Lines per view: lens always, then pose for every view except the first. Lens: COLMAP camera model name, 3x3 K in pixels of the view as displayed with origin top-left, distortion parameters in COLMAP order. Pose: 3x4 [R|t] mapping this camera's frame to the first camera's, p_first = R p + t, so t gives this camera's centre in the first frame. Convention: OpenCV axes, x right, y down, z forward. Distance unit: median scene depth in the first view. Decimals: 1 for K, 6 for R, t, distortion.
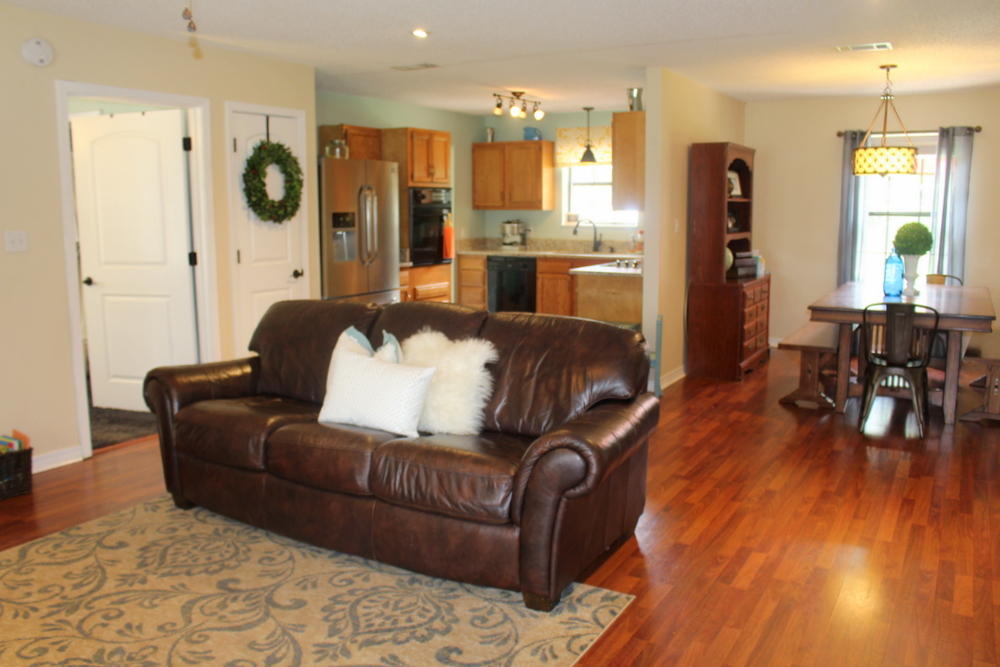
lens RADIAL K [[831.5, 0, 494.8], [0, 831.5, 324.6], [0, 0, 1]] dist [-0.150137, 0.120316]
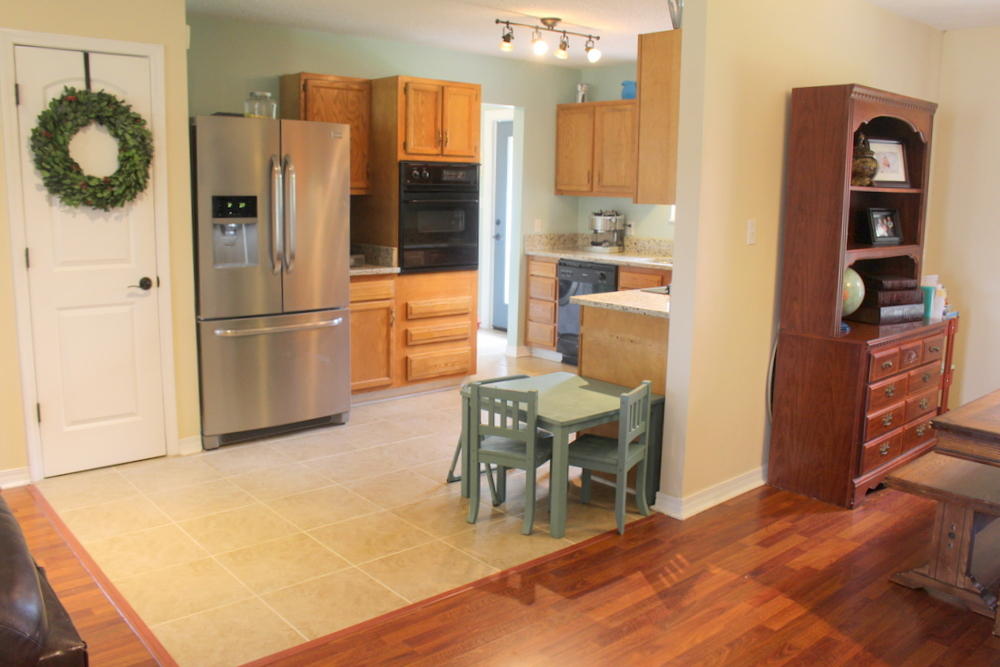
lens RADIAL K [[834.7, 0, 500.0], [0, 834.7, 333.5], [0, 0, 1]] dist [-0.085296, 0.003442]
pose [[0.950367, 0.073976, -0.302208, 0.279104], [-0.064549, 0.997069, 0.041075, -0.073400], [0.304360, -0.019529, 0.952357, 0.469365]]
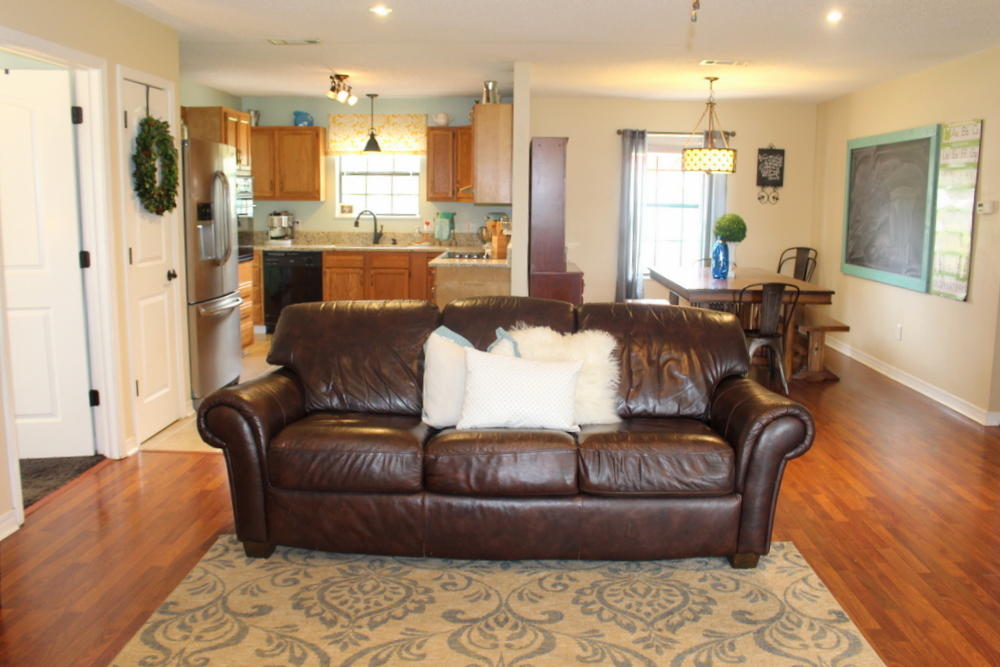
lens RADIAL K [[868.8, 0, 500.0], [0, 868.8, 333.5], [0, 0, 1]] dist [-0.155244, 0.120147]
pose [[0.873599, -0.063053, 0.482544, -0.404068], [0.055235, 0.998010, 0.030410, -0.011057], [-0.483501, 0.000087, 0.875344, 0.080148]]
